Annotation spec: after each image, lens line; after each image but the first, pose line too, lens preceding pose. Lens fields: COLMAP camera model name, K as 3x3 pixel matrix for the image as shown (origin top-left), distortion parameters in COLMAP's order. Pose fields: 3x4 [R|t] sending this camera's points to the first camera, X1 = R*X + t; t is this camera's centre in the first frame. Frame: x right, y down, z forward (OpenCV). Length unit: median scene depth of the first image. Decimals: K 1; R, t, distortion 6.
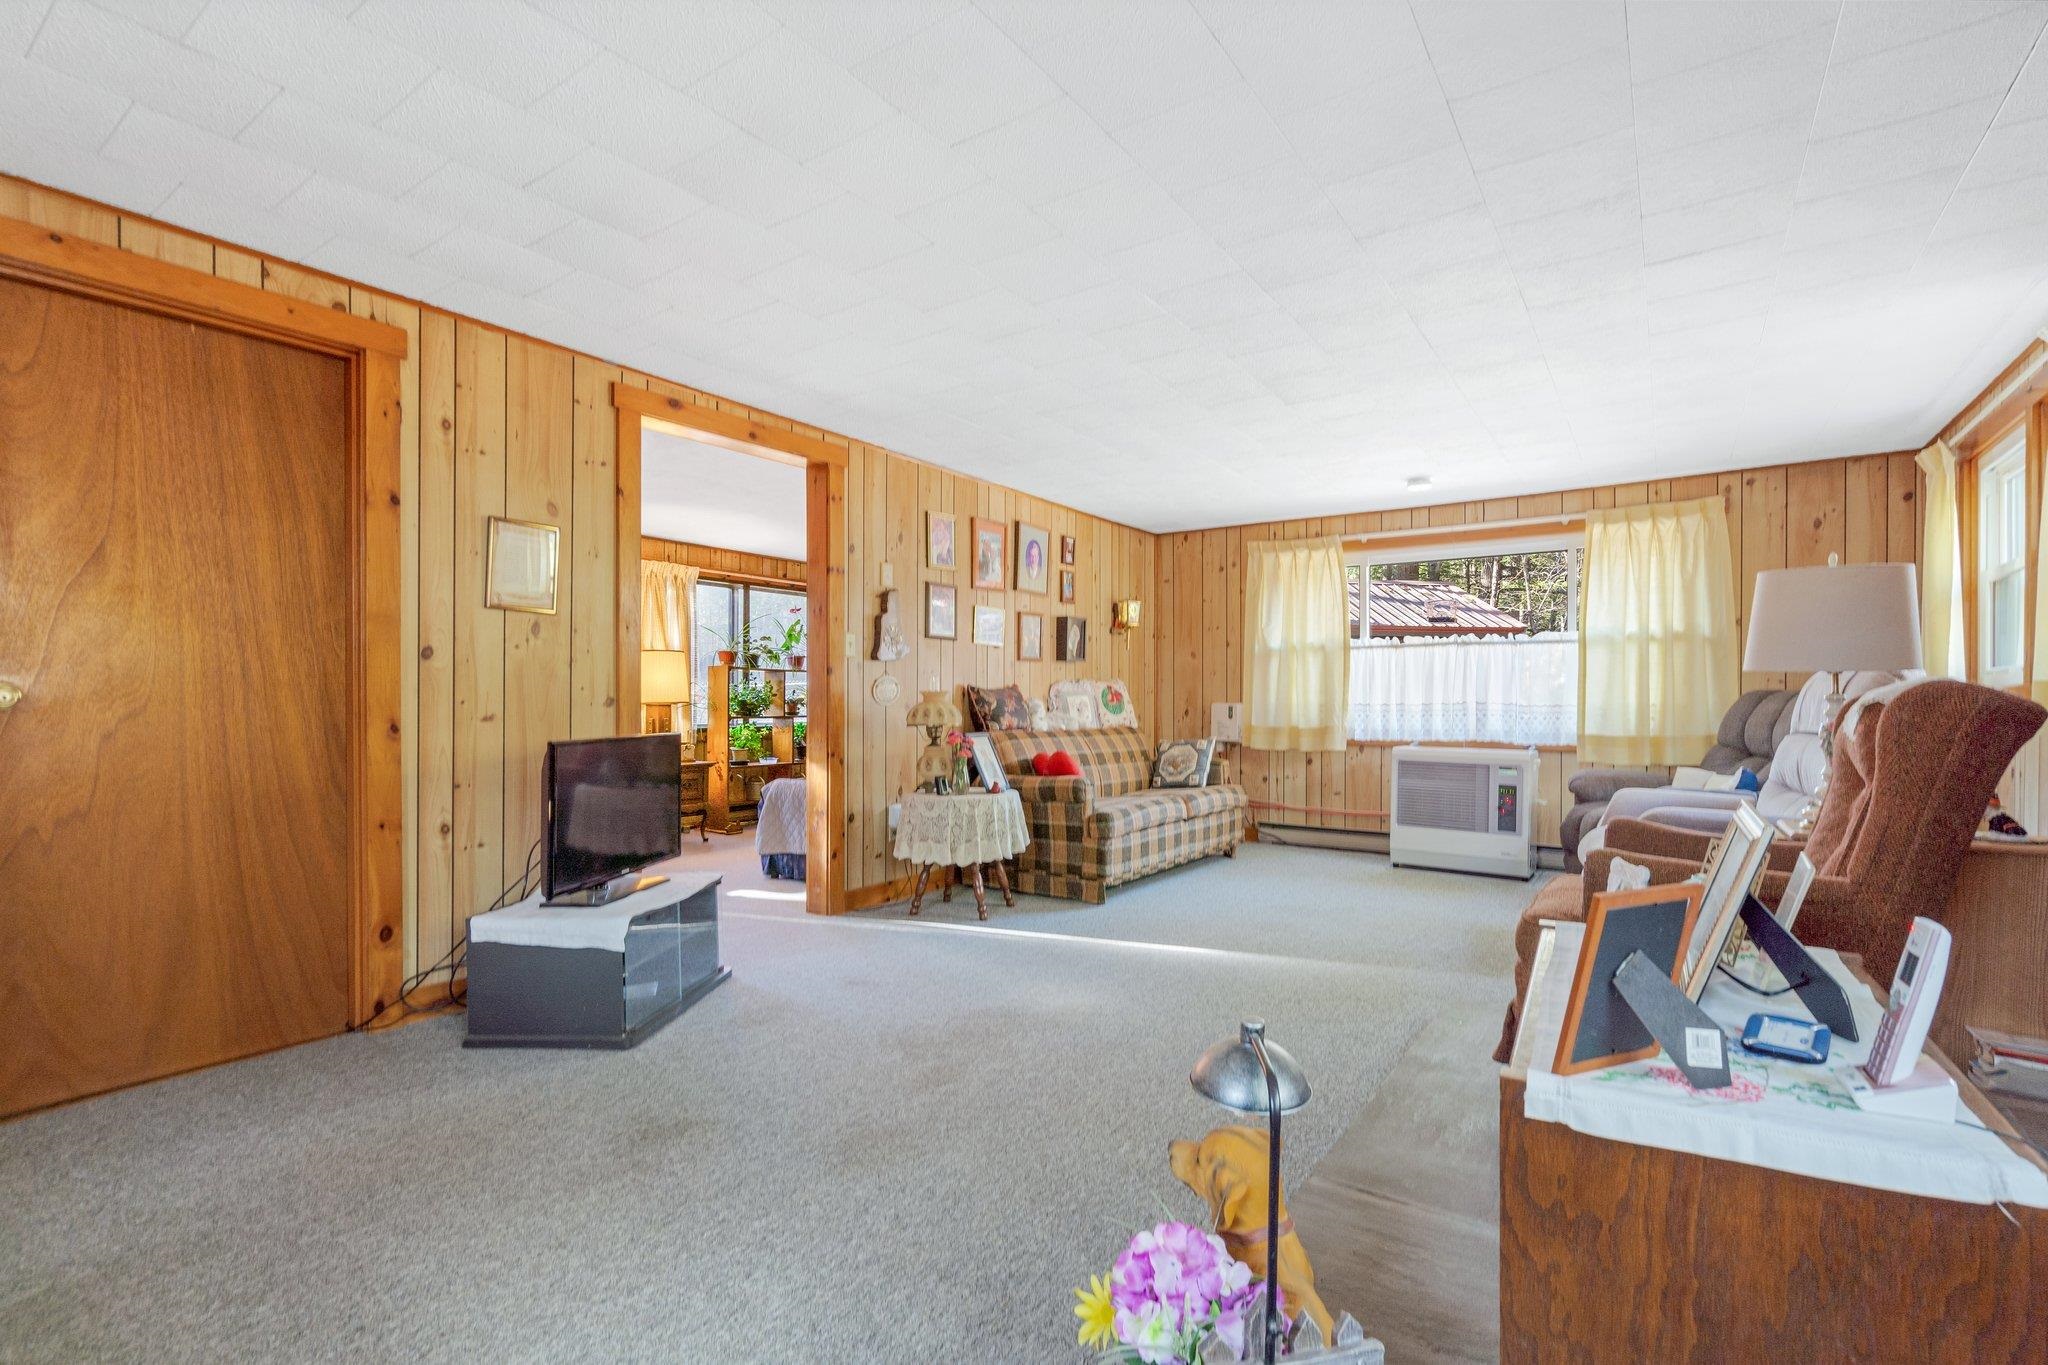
lens RADIAL K [[948.9, 0, 1039.4], [0, 948.9, 690.1], [0, 0, 1]] dist [-0.008333, 0.003013]
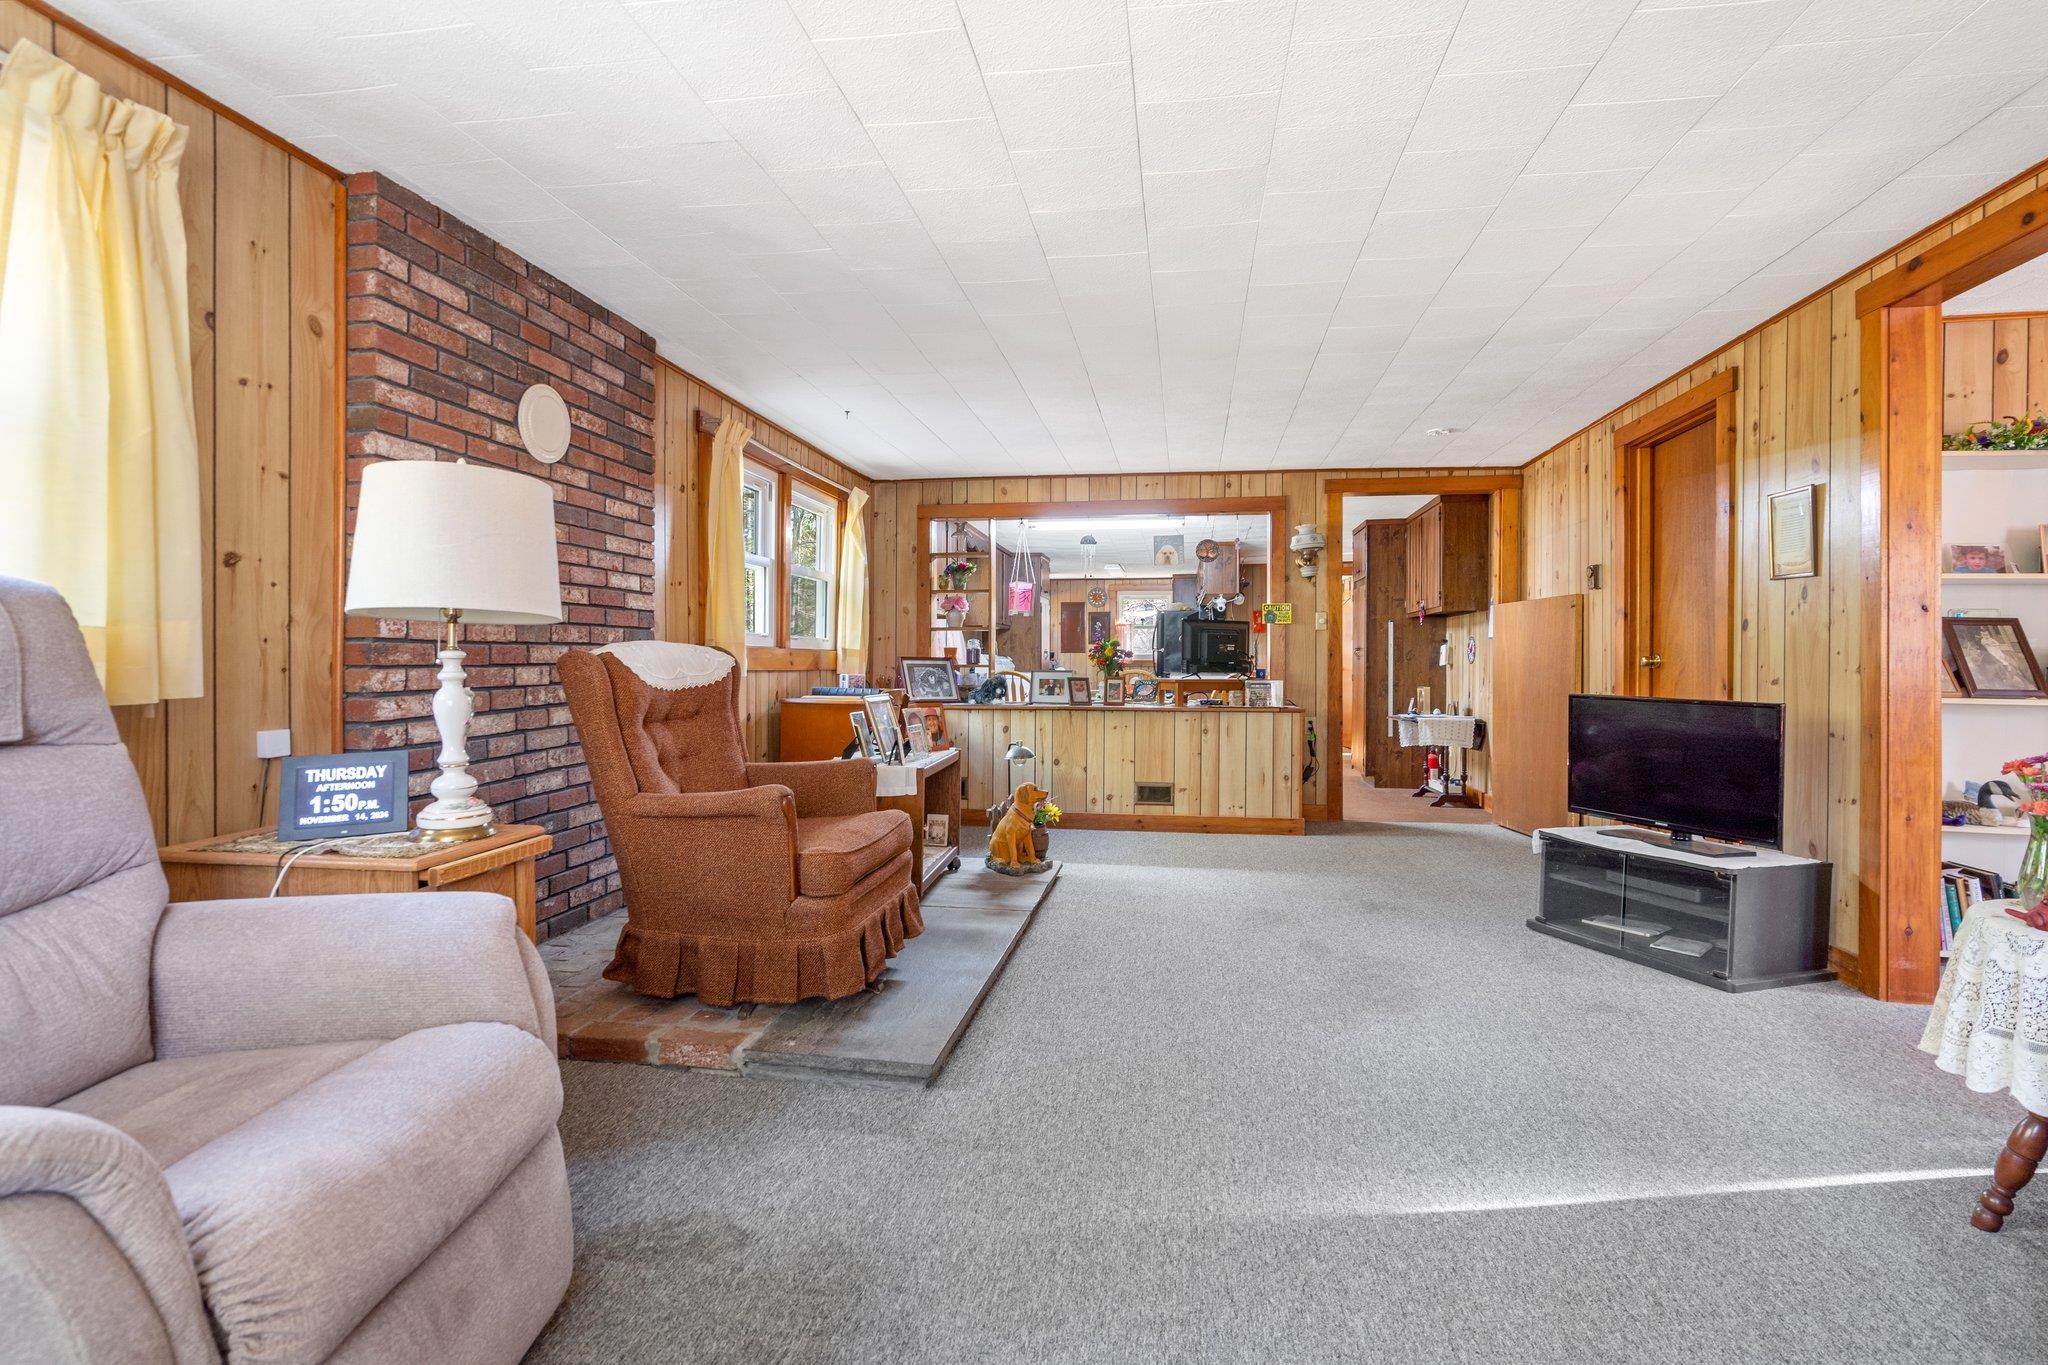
lens RADIAL K [[948.9, 0, 1028.0], [0, 948.9, 656.8], [0, 0, 1]] dist [-0.008333, 0.003013]
pose [[-0.905373, -0.004555, -0.424593, 0.336951], [-0.001005, 0.999963, -0.008584, 0.006263], [0.424617, -0.007345, -0.905343, 0.840719]]
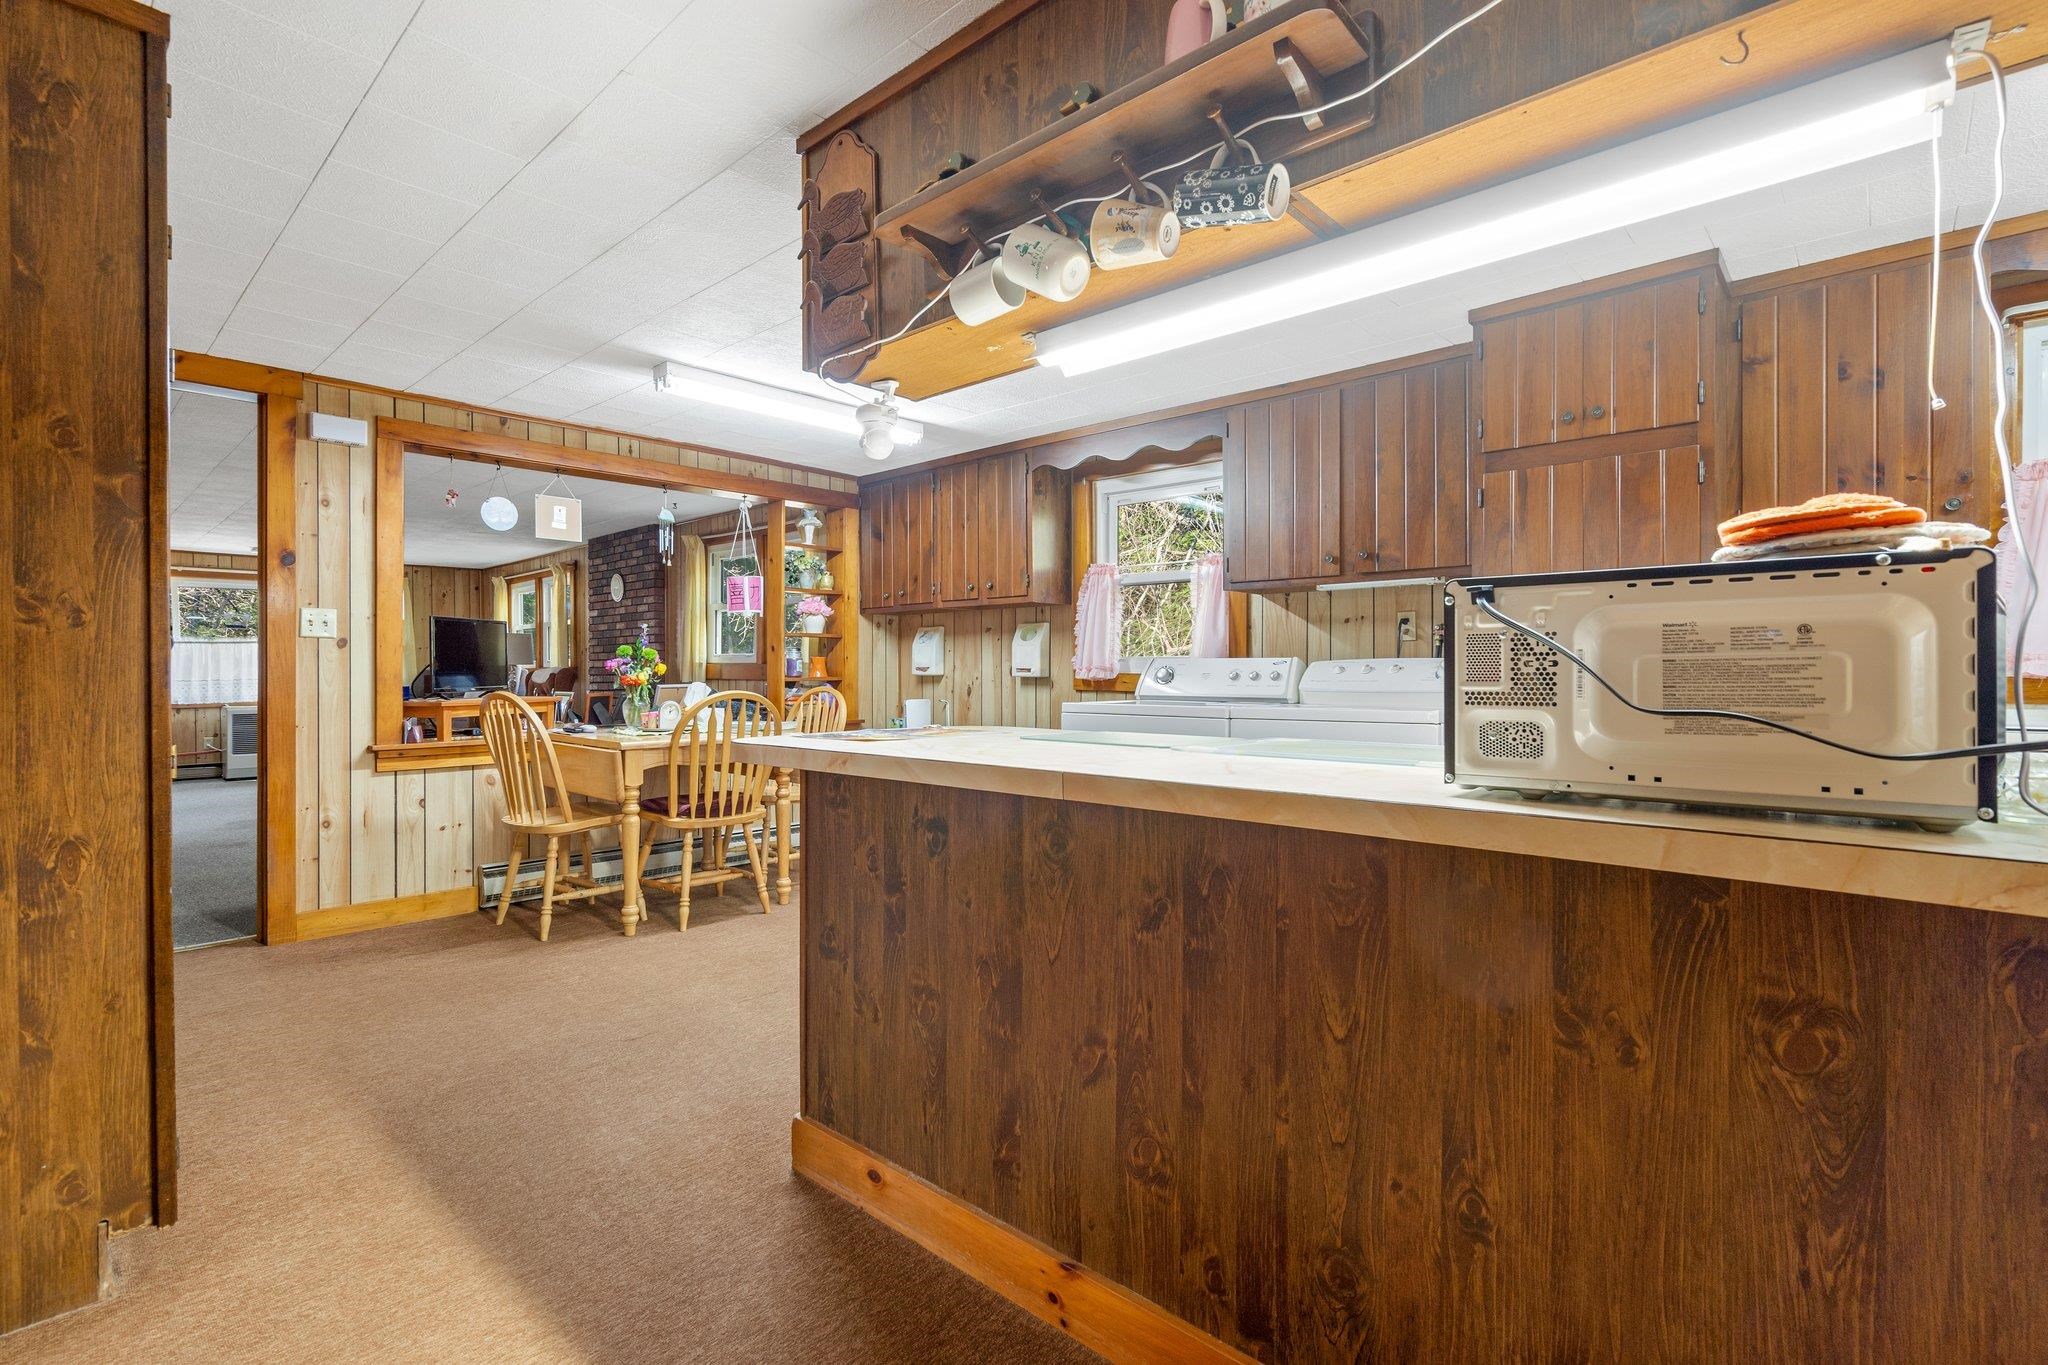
lens RADIAL K [[948.9, 0, 1033.9], [0, 948.9, 674.9], [0, 0, 1]] dist [-0.008333, 0.003013]
pose [[0.142360, -0.008290, 0.989780, -0.959848], [0.002109, 0.999965, 0.008072, -0.003333], [-0.989813, 0.000938, 0.142373, -0.551628]]
